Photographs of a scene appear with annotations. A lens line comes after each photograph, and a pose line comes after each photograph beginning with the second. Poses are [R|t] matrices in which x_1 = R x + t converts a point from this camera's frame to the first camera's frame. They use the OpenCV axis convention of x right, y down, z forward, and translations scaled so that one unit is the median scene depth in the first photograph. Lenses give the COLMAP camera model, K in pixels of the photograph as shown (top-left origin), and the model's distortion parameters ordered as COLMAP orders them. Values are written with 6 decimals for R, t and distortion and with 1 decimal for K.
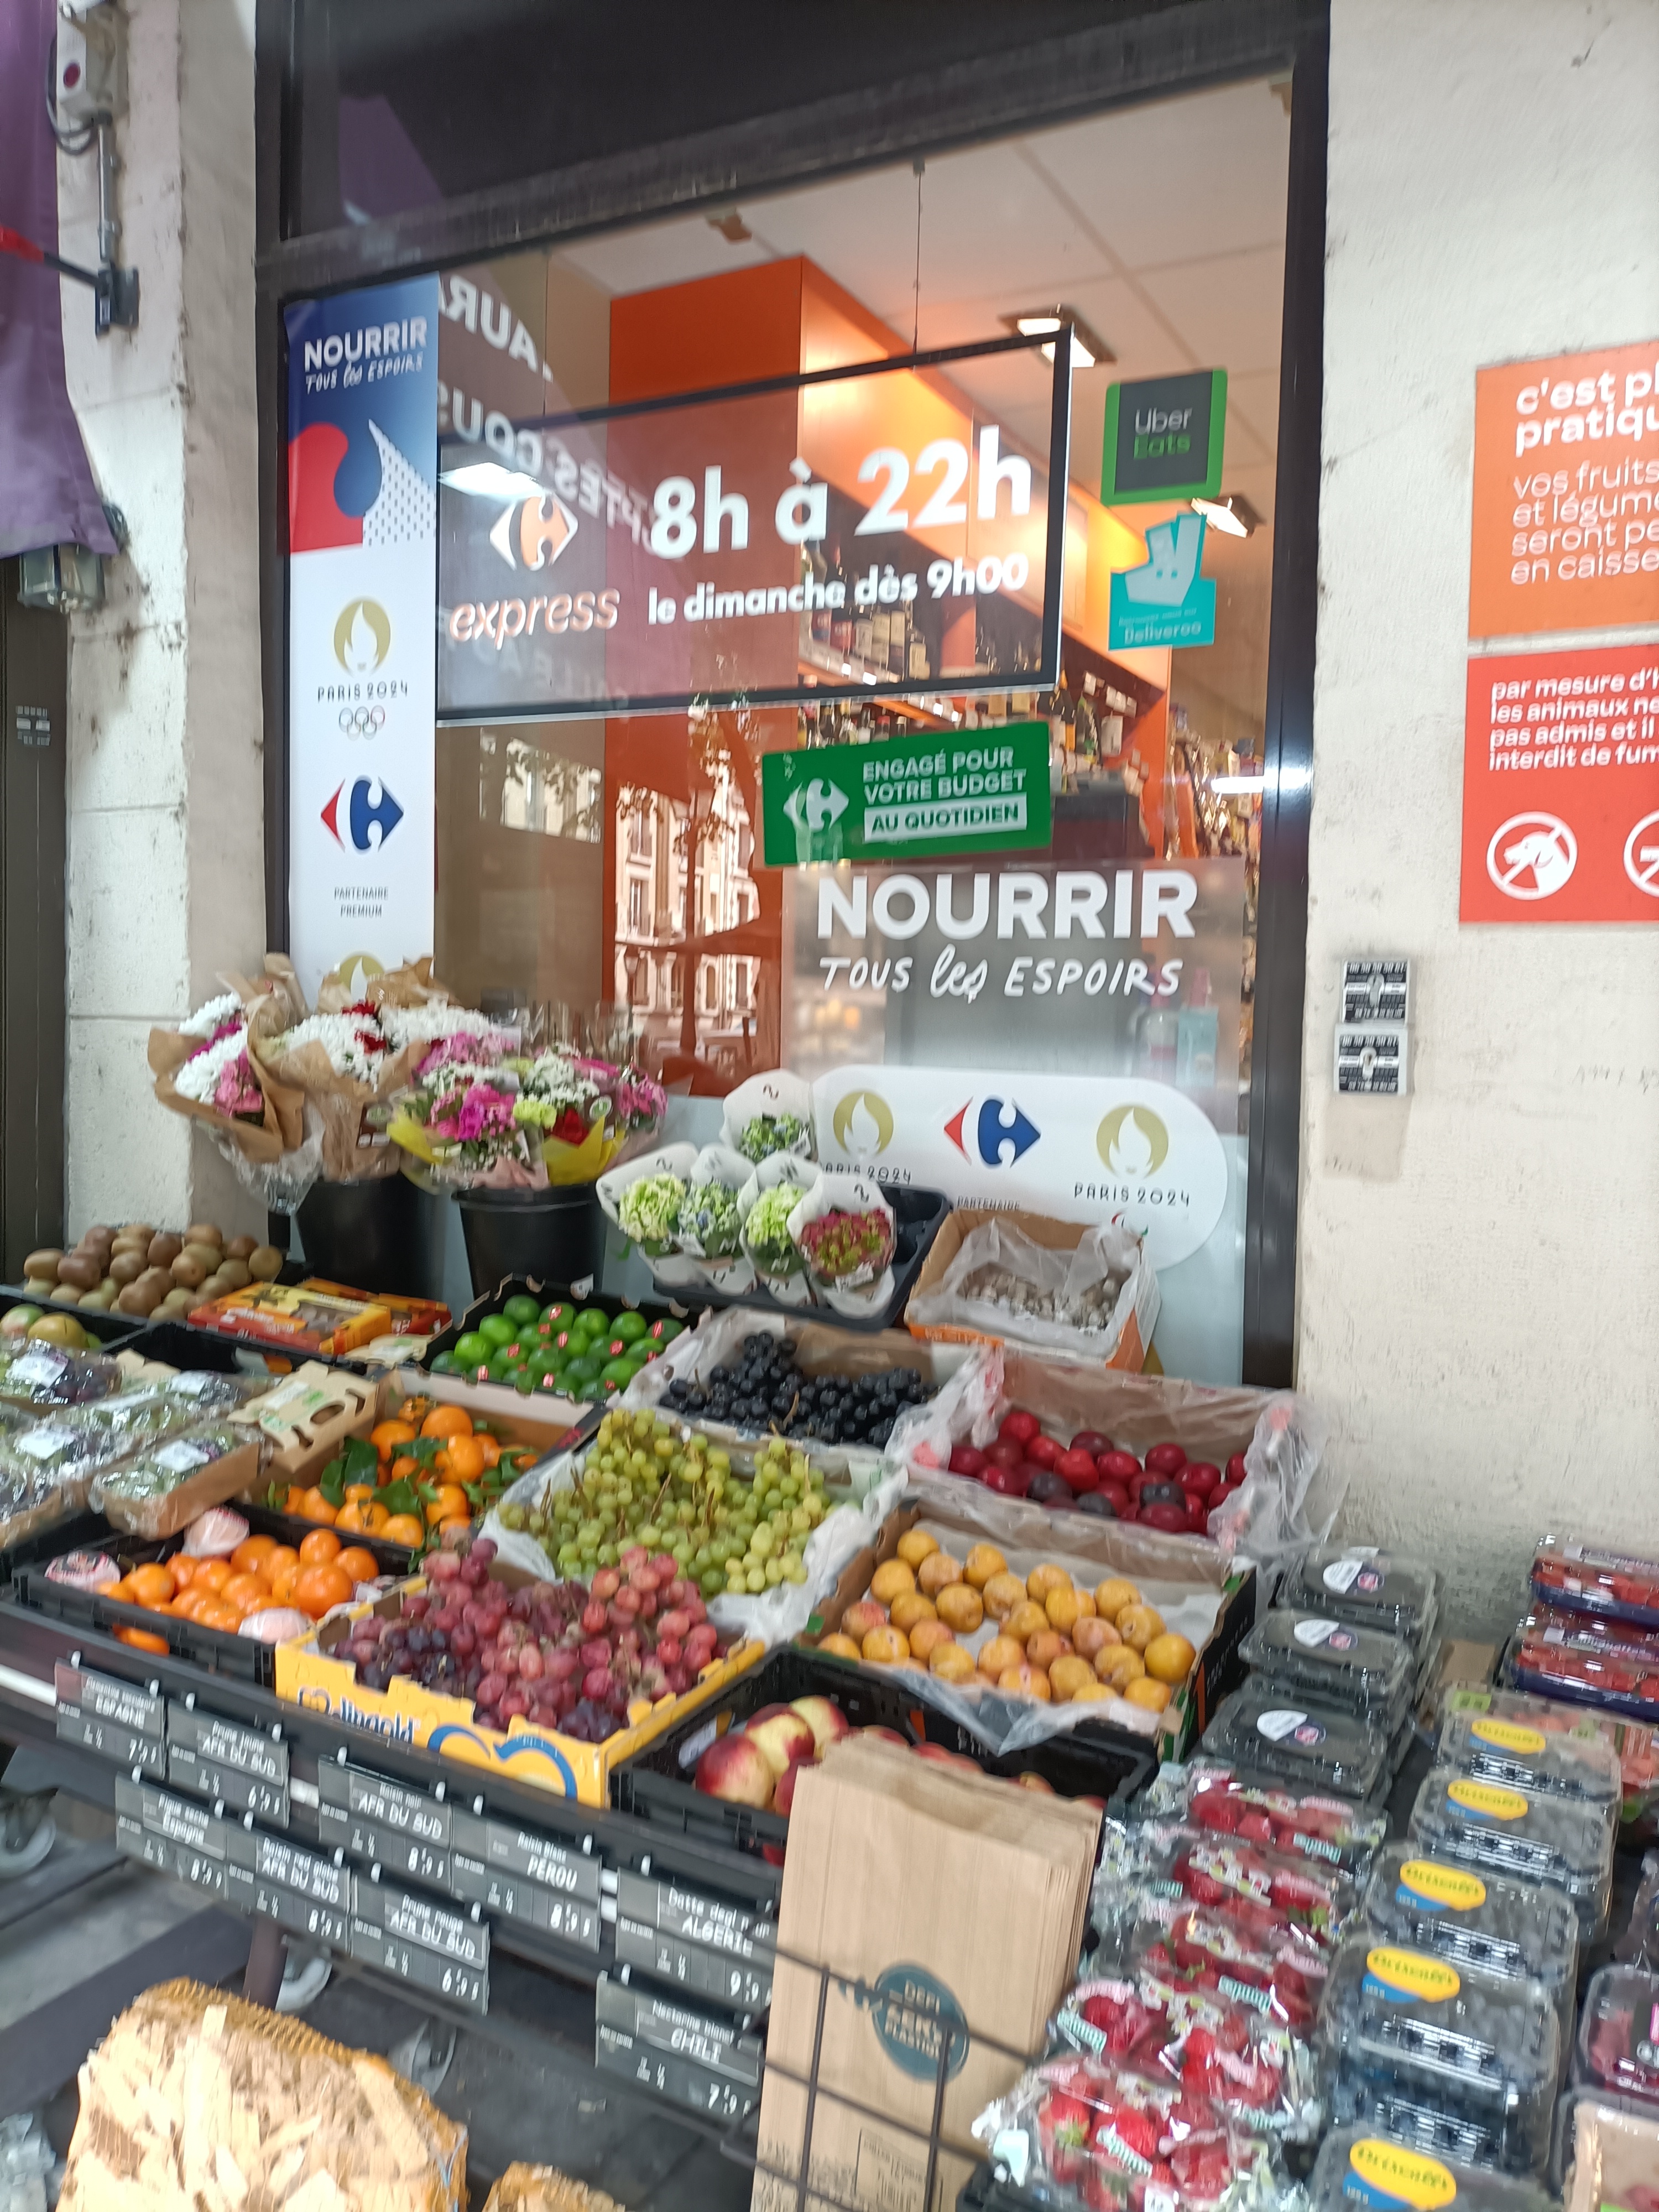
lens RADIAL K [[1606.9, 0, 838.8], [0, 1606.9, 1102.5], [0, 0, 1]] dist [0.010246, 0.000911]
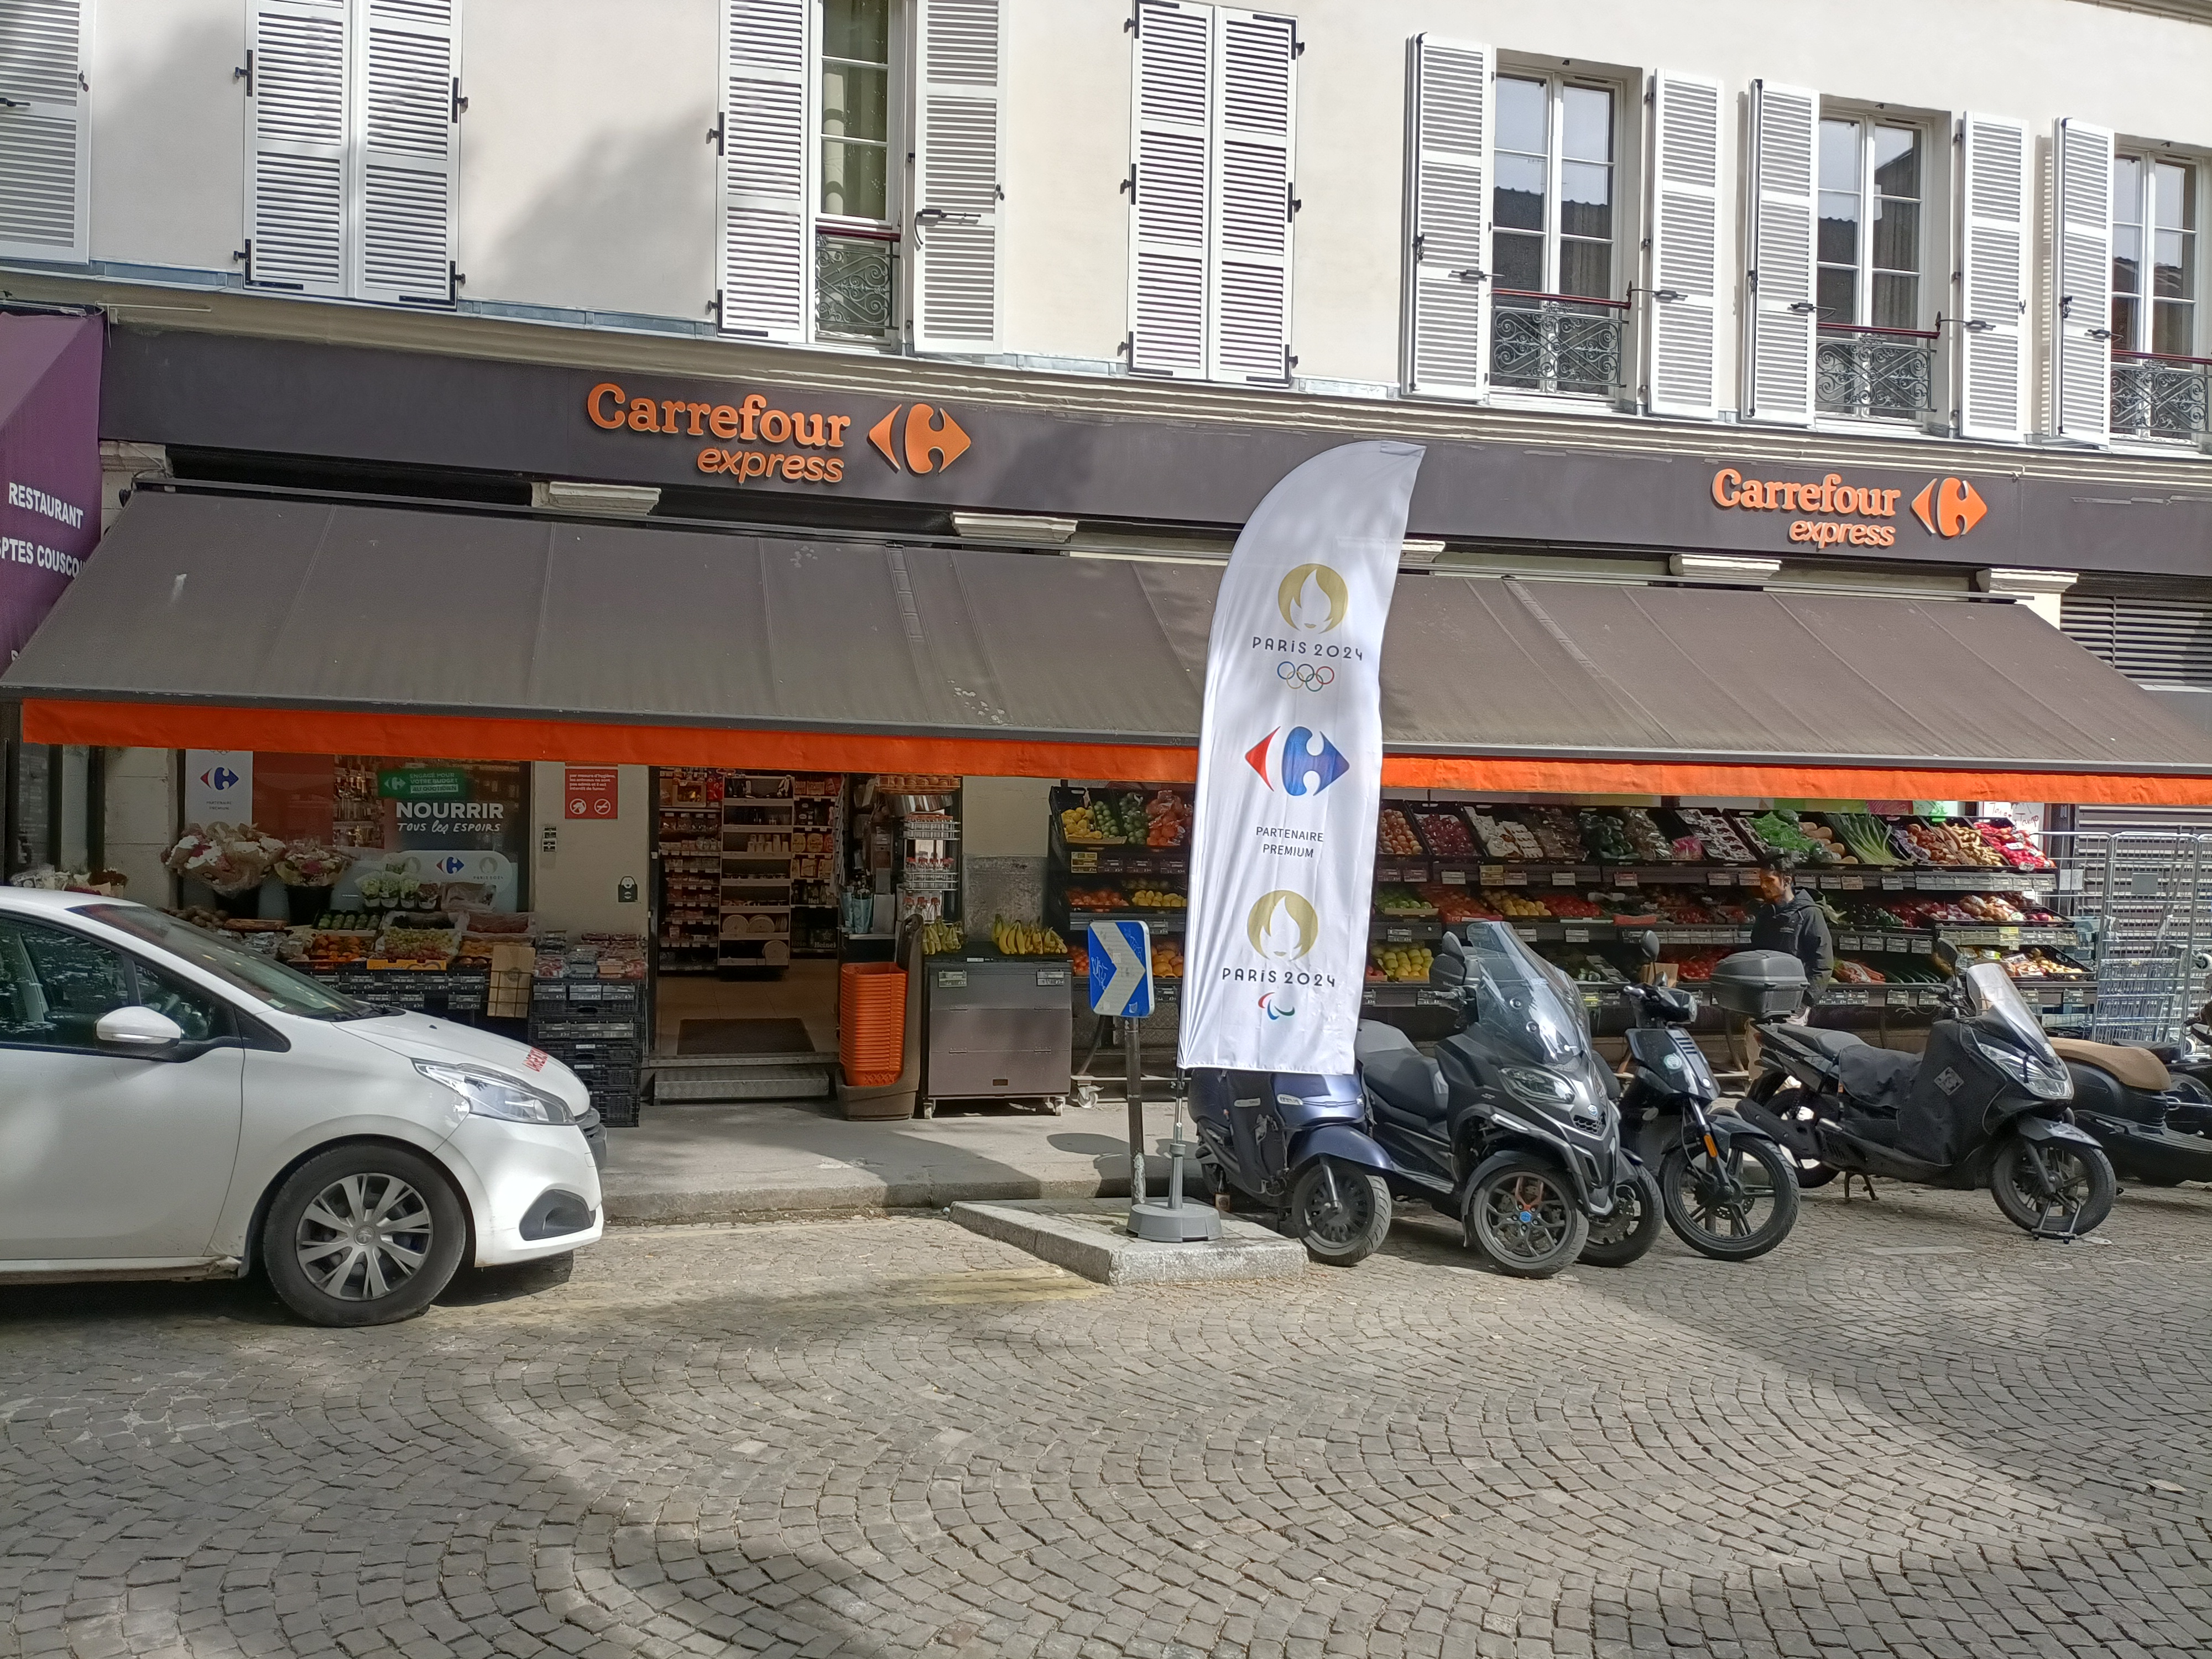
lens RADIAL K [[1606.9, 0, 1111.2], [0, 1606.9, 818.4], [0, 0, 1]] dist [0.010246, 0.000911]
pose [[0.718650, -0.025033, 0.694921, -1.604078], [0.048345, 0.998732, -0.014019, 0.039755], [-0.693689, 0.043671, 0.718949, -3.246950]]
